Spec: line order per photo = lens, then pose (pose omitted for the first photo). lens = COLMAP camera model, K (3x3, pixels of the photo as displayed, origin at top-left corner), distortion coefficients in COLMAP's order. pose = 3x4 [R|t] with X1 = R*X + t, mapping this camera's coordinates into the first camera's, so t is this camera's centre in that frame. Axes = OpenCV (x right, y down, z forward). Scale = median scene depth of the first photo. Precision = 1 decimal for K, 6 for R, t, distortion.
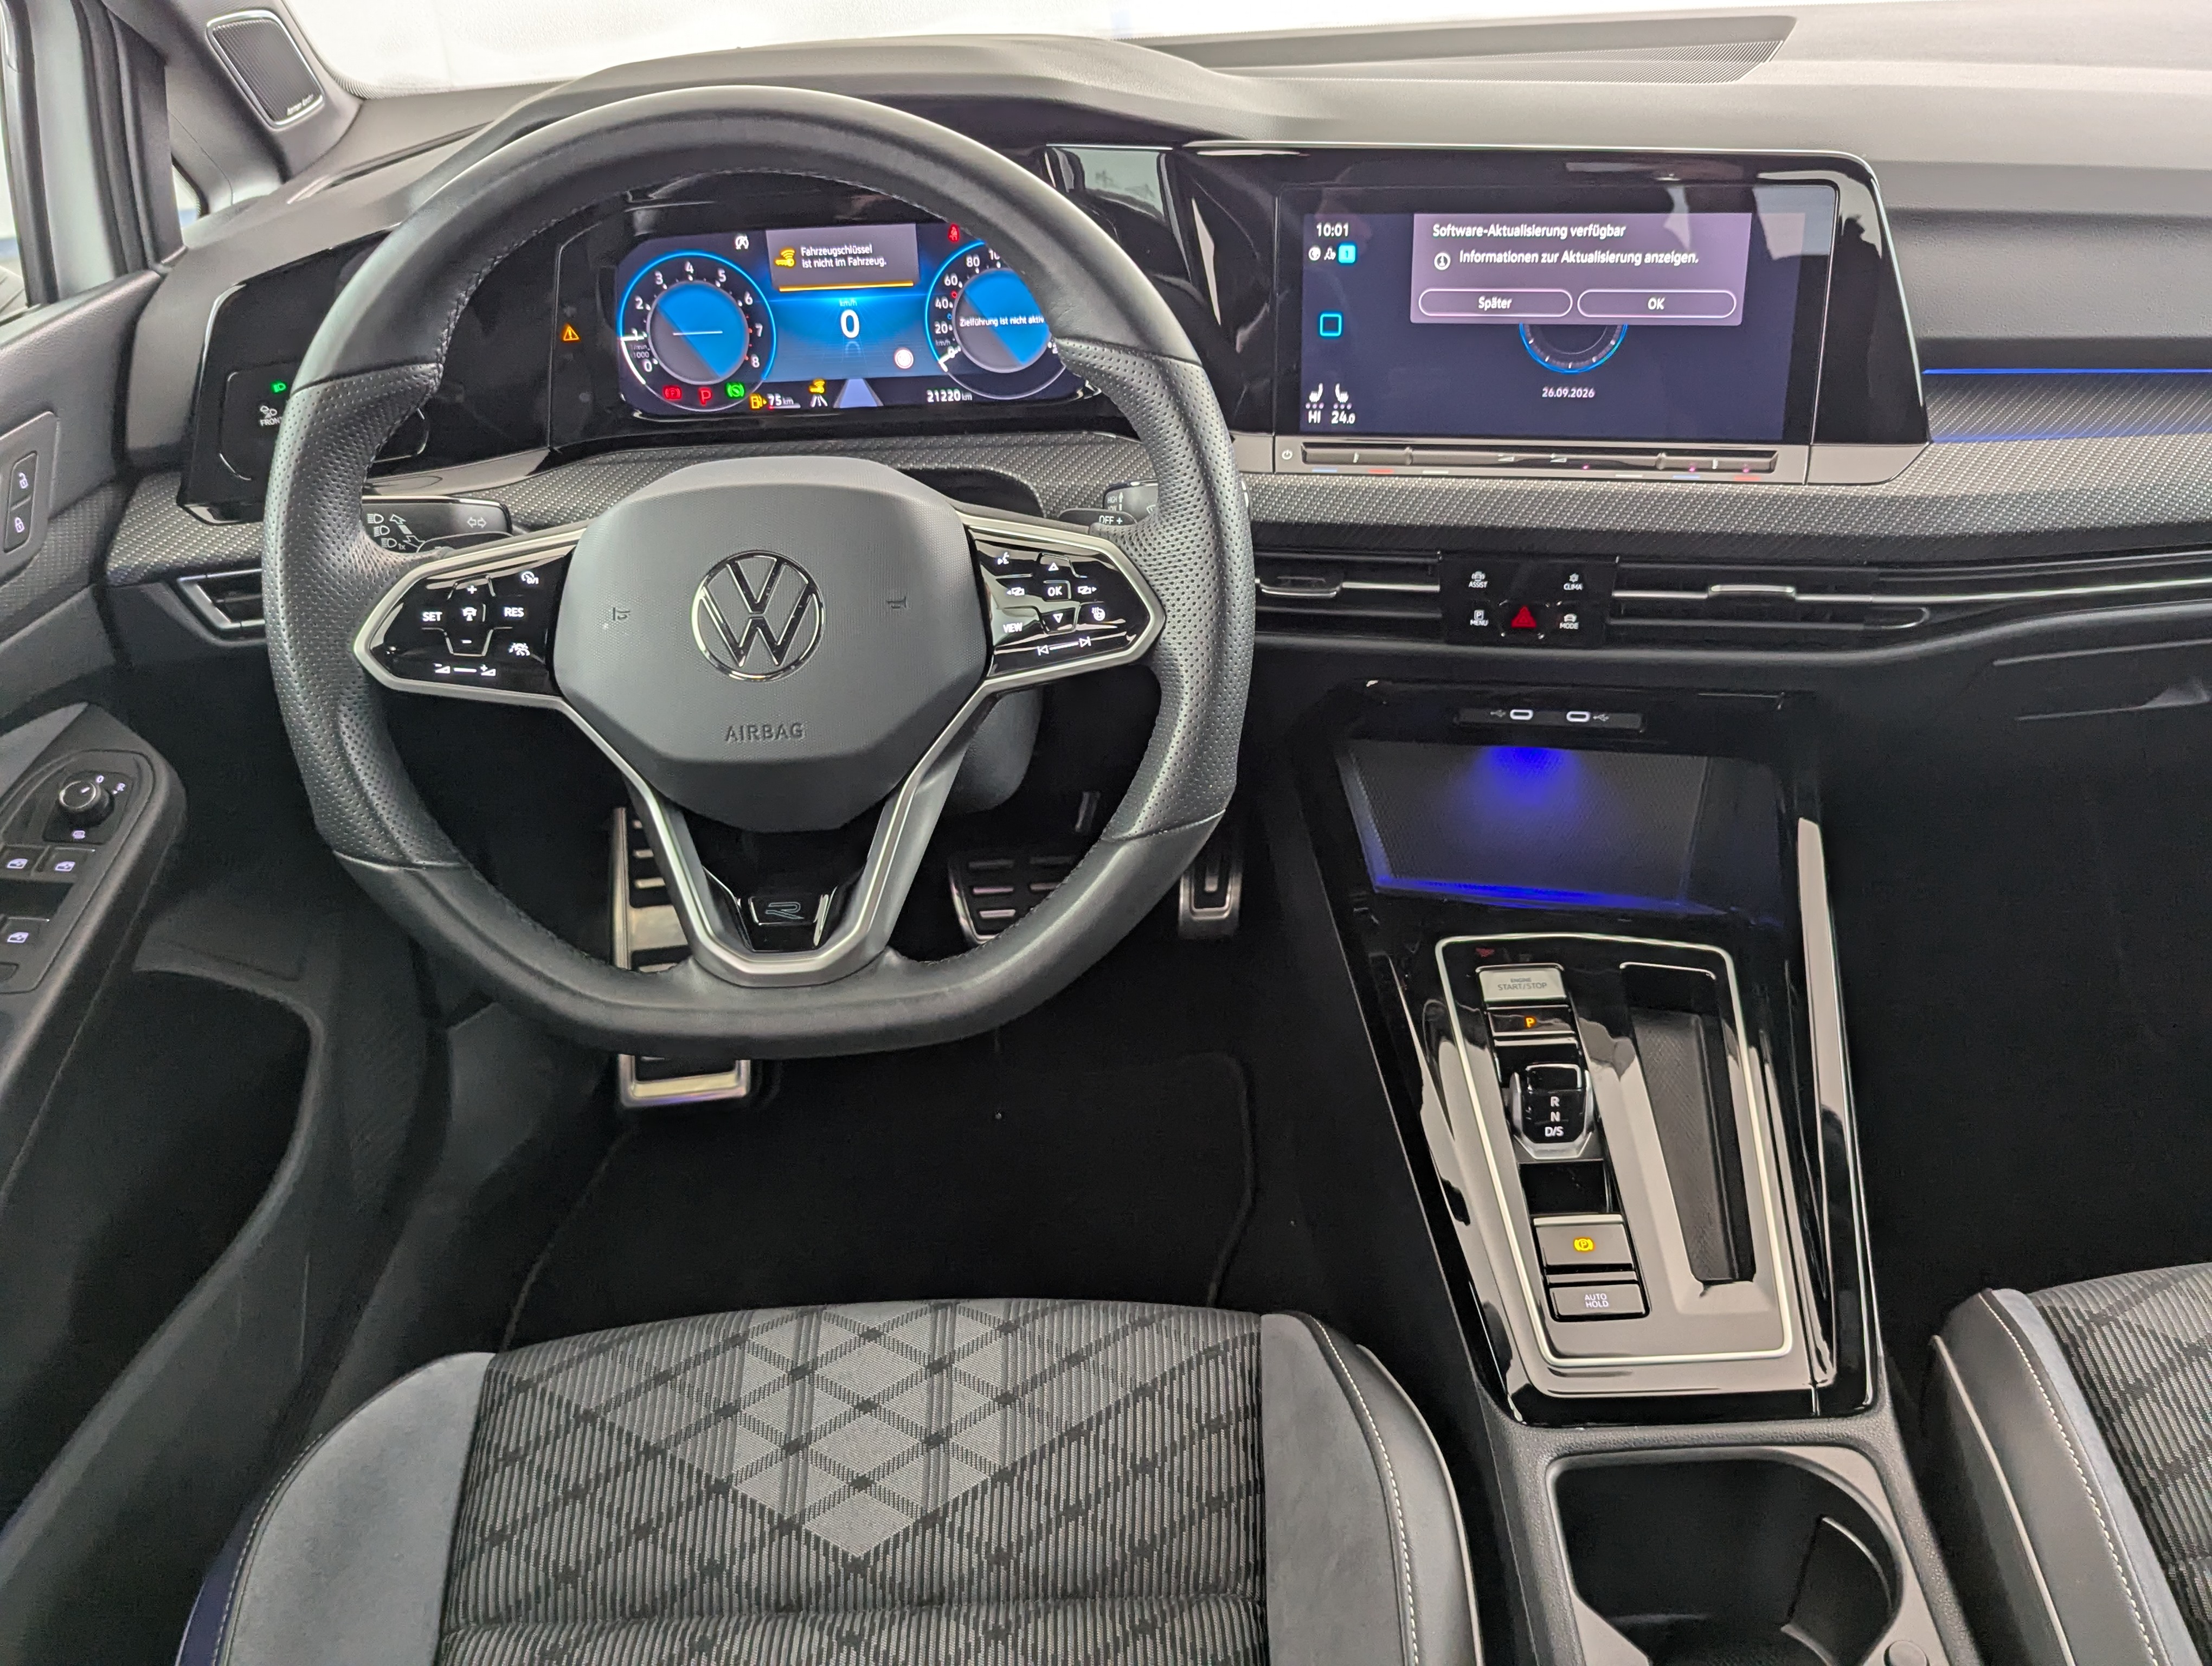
lens RADIAL K [[1973.2, 0, 1139.1], [0, 1973.2, 818.8], [0, 0, 1]] dist [0.024650, -0.012210]
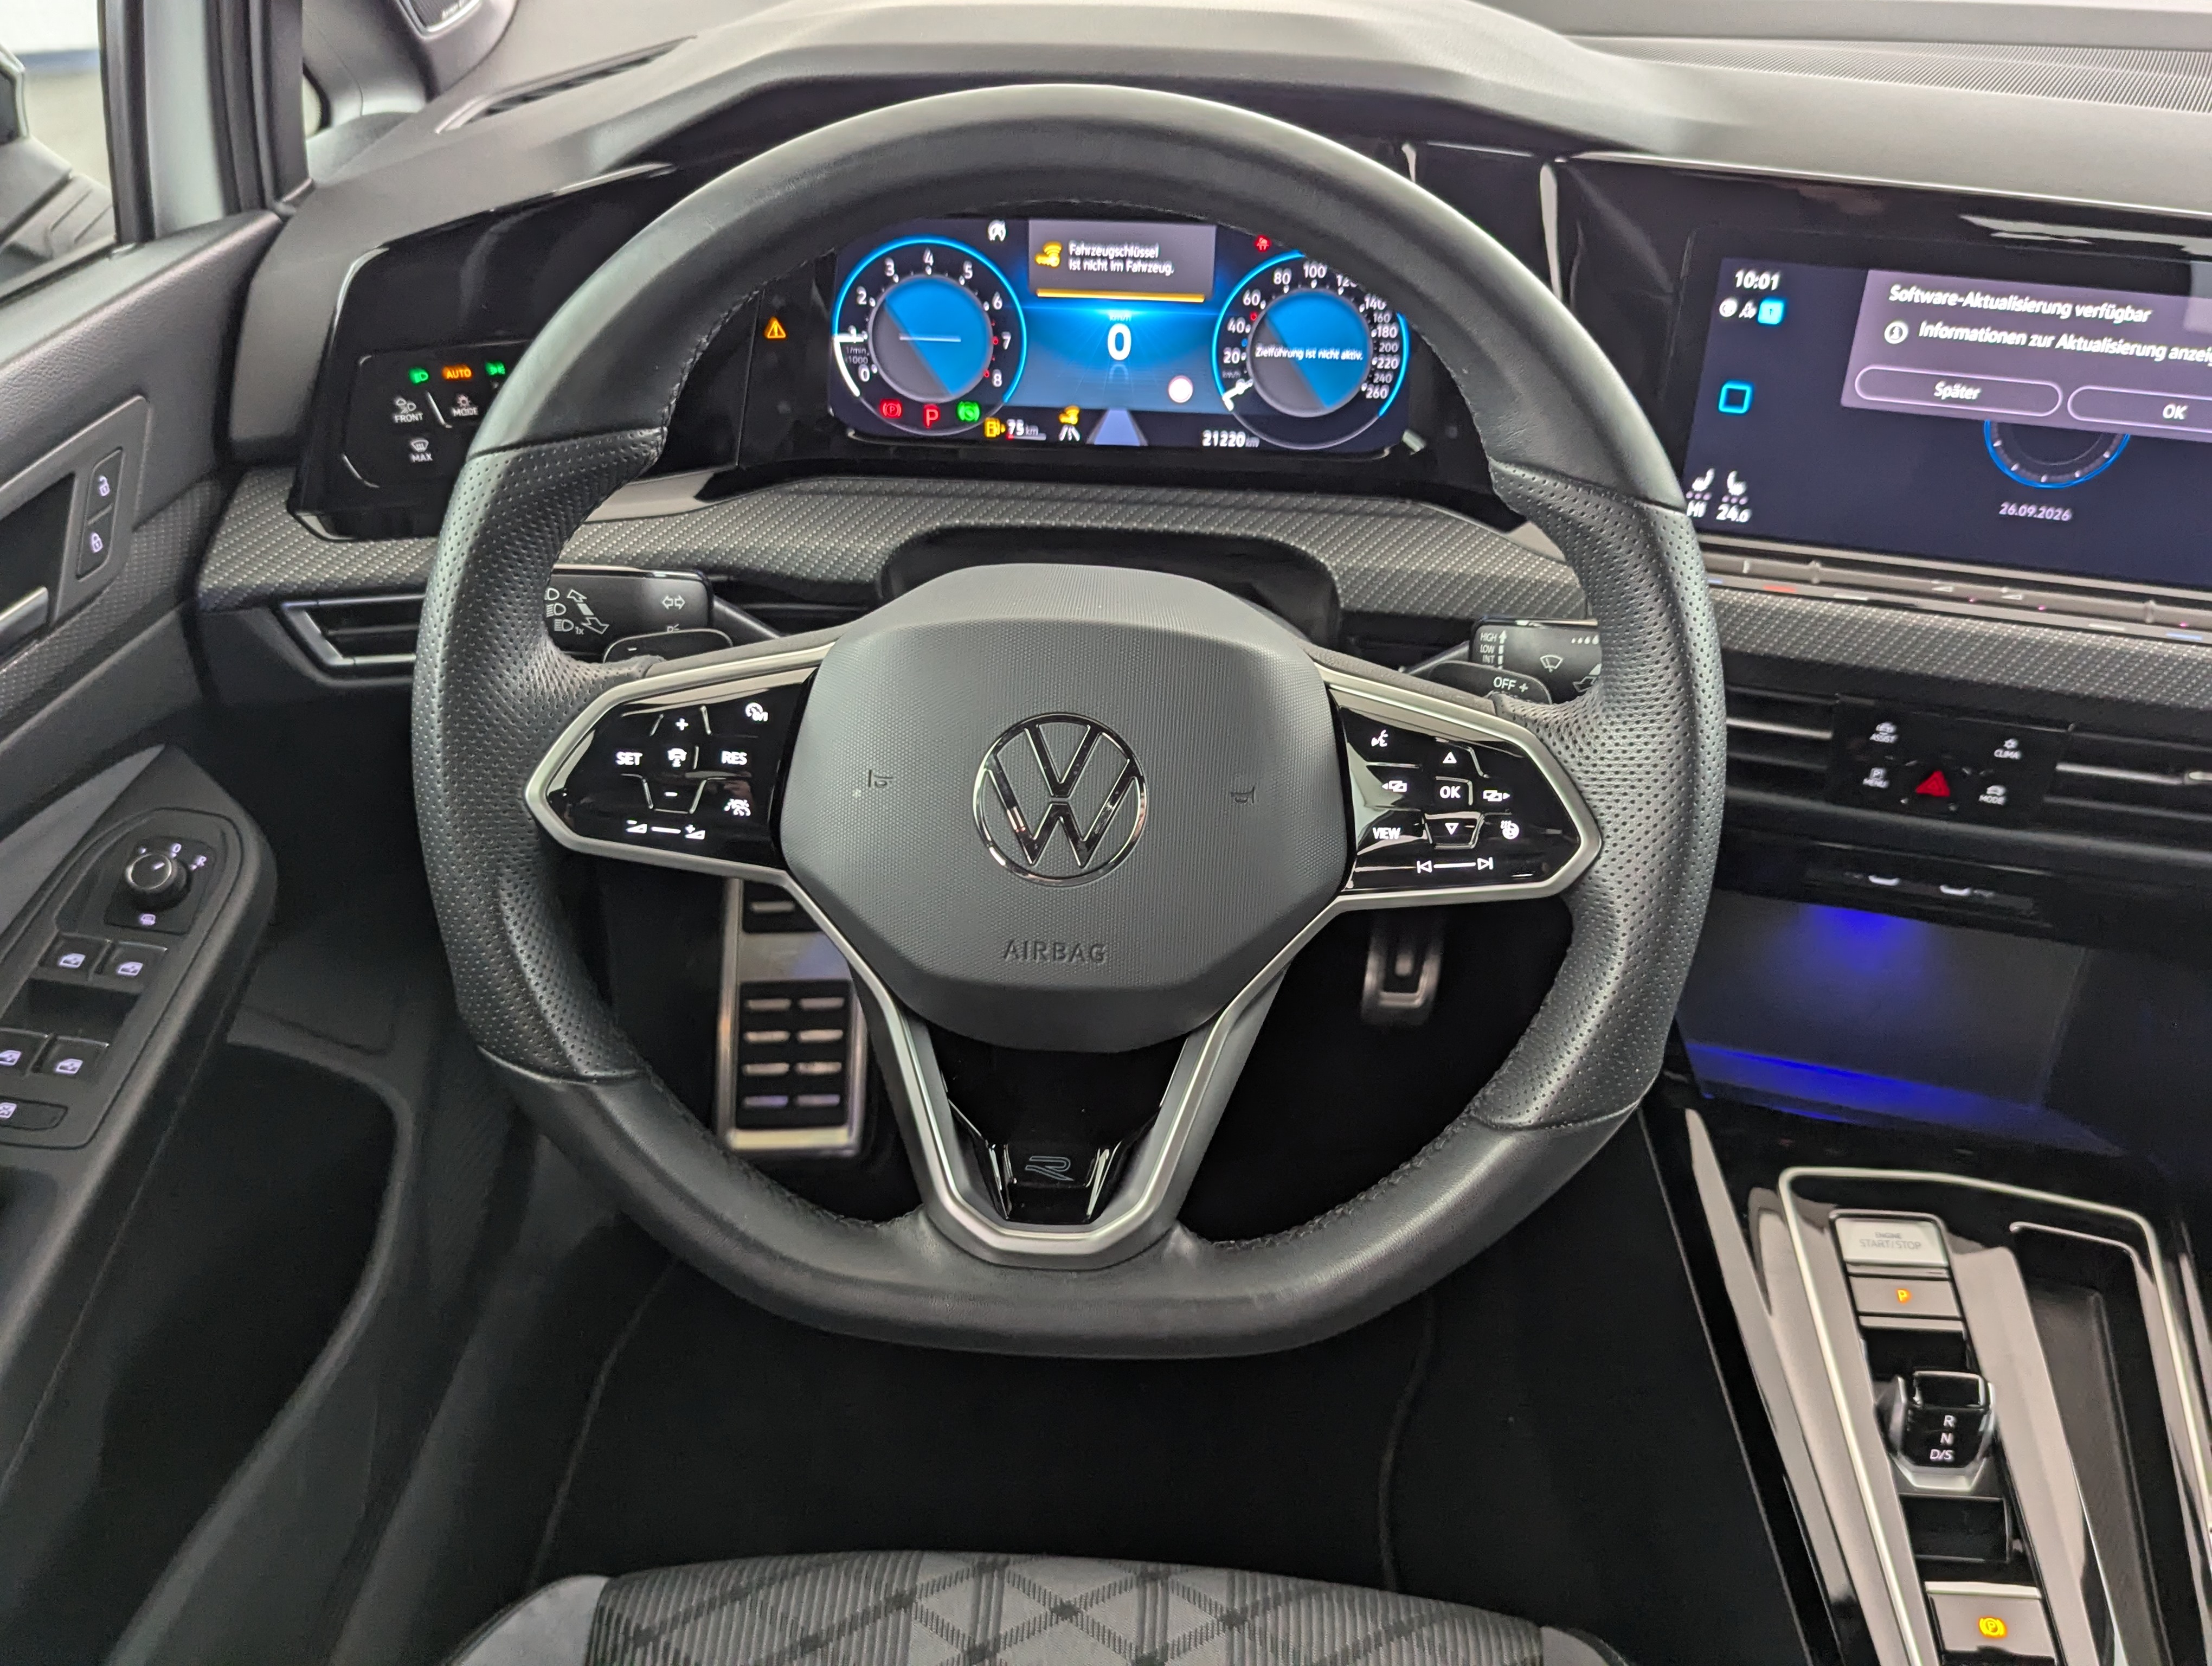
lens RADIAL K [[1980.9, 0, 1106.0], [0, 1980.9, 833.0], [0, 0, 1]] dist [0.014735, 0.008200]
pose [[0.996045, 0.085410, -0.024493, -0.122847], [-0.083713, 0.994466, 0.063475, -0.109610], [0.029779, -0.061174, 0.997683, 0.195599]]
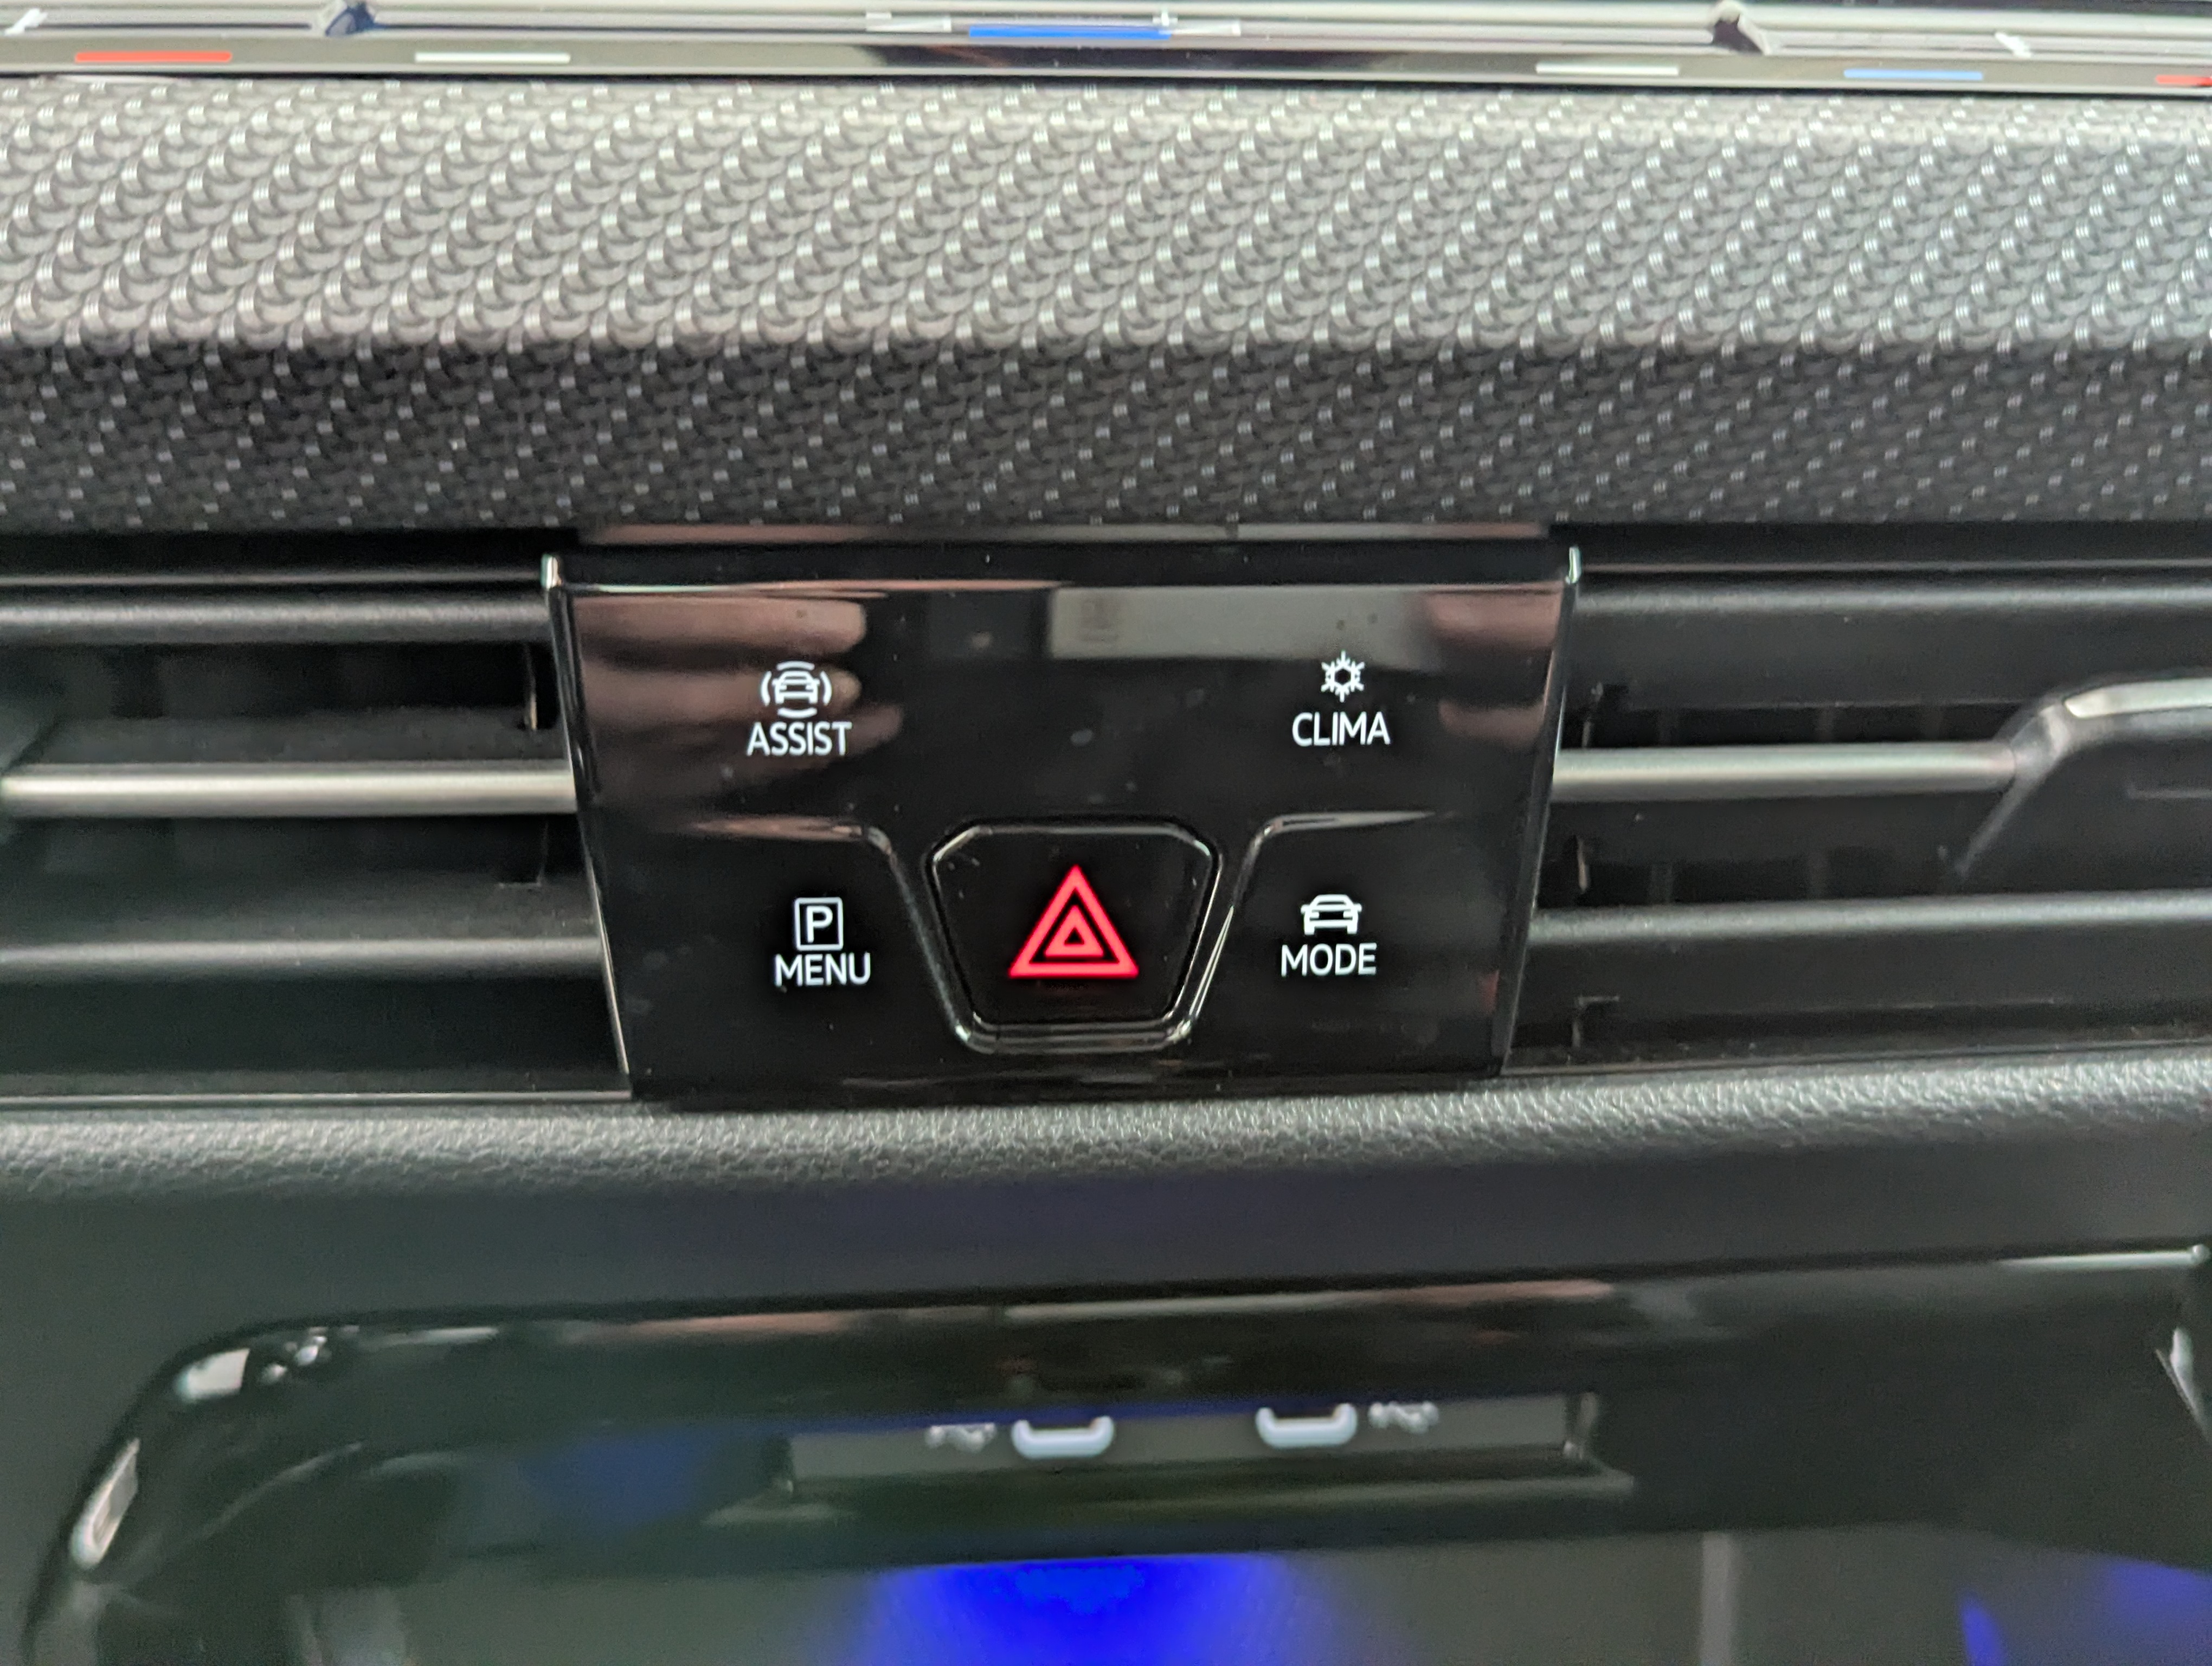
lens RADIAL K [[1942.0, 0, 1106.0], [0, 1942.0, 833.0], [0, 0, 1]] dist [0.019315, -0.000344]
pose [[0.964252, -0.021979, 0.264074, 0.160125], [0.091866, 0.962478, -0.255338, -0.069275], [-0.248553, 0.270470, 0.930090, 0.878272]]
